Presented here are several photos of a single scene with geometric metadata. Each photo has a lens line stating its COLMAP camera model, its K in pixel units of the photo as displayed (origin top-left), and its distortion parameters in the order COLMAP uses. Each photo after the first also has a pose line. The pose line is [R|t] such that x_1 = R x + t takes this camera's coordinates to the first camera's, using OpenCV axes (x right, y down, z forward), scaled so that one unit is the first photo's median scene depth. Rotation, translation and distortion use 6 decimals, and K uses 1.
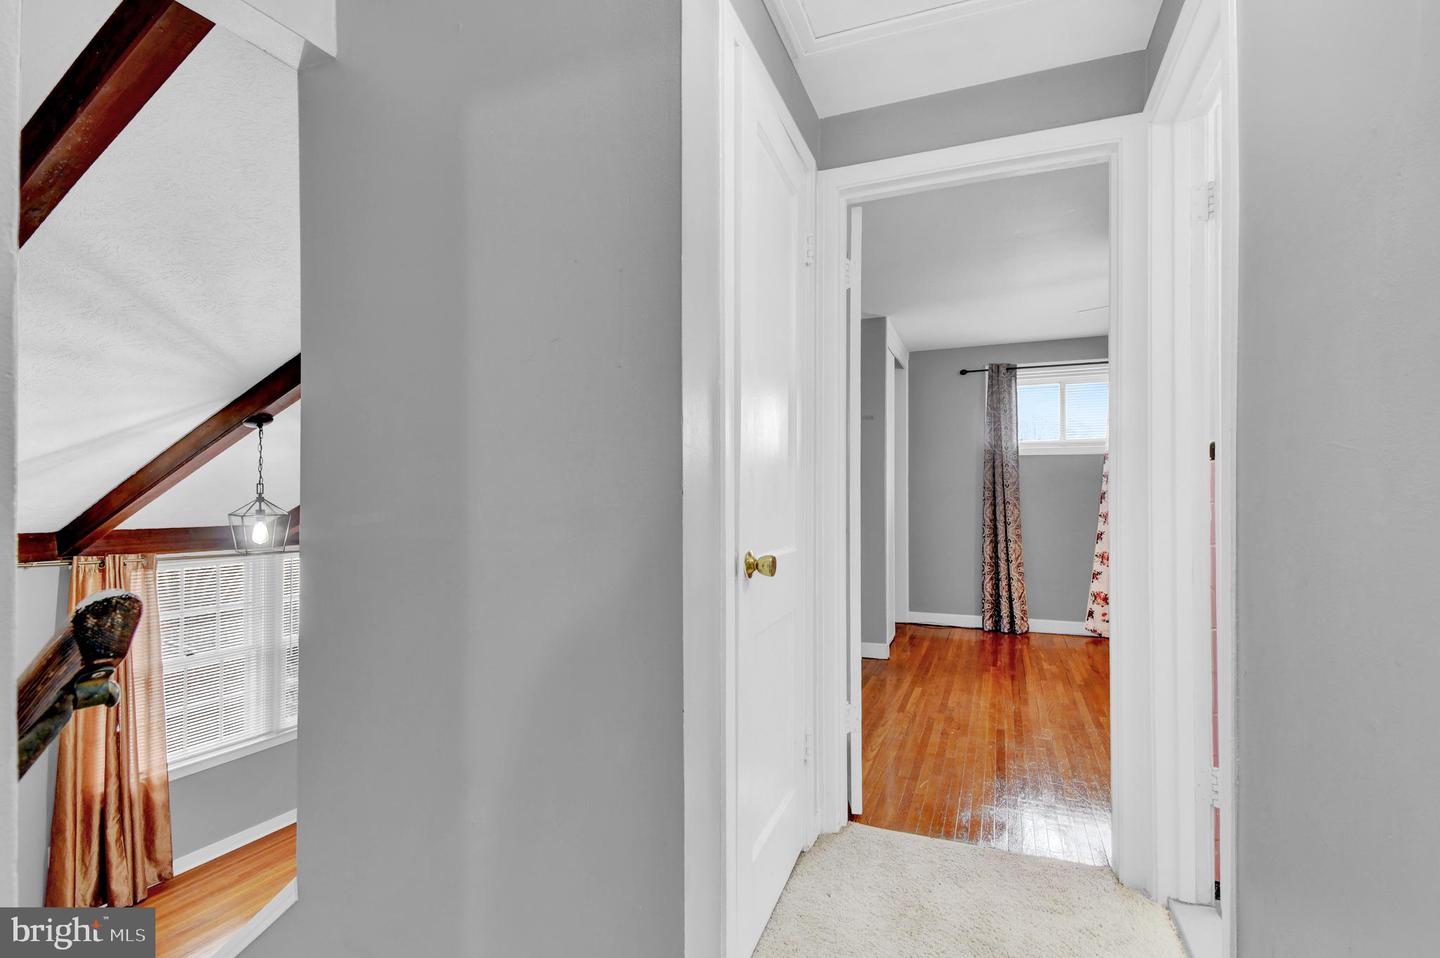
lens RADIAL K [[659.8, 0, 737.6], [0, 659.8, 499.7], [0, 0, 1]] dist [0.029648, -0.000339]
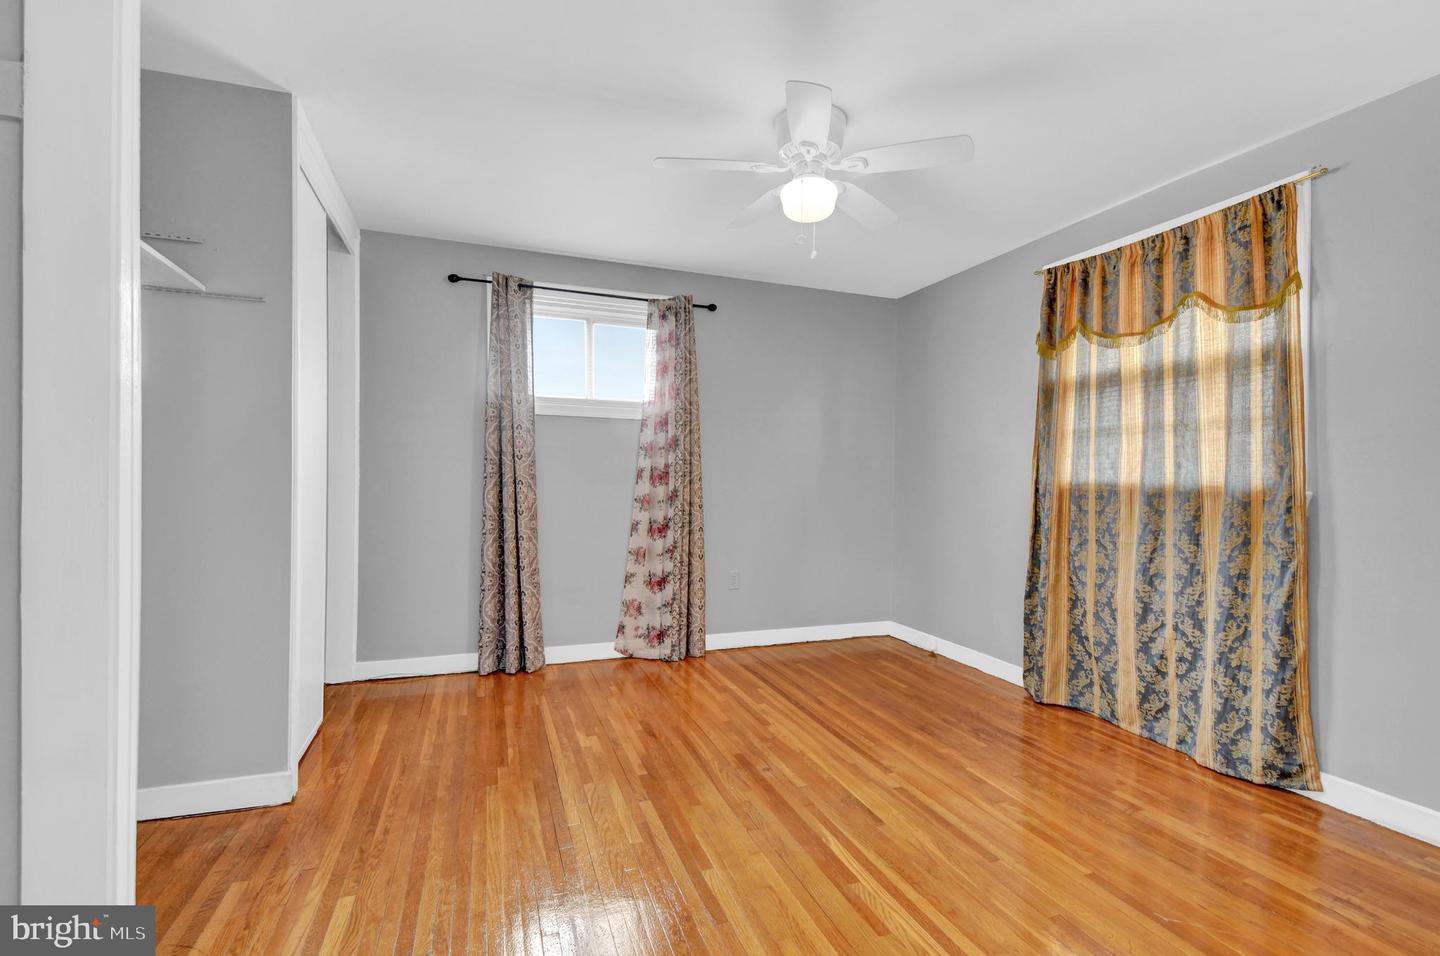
lens RADIAL K [[659.8, 0, 722.1], [0, 659.8, 476.3], [0, 0, 1]] dist [0.029648, -0.000339]
pose [[0.750572, 0.010281, 0.660708, 0.115078], [-0.008465, 0.999947, -0.005943, 0.000685], [-0.660734, -0.001132, 0.750619, 0.352974]]
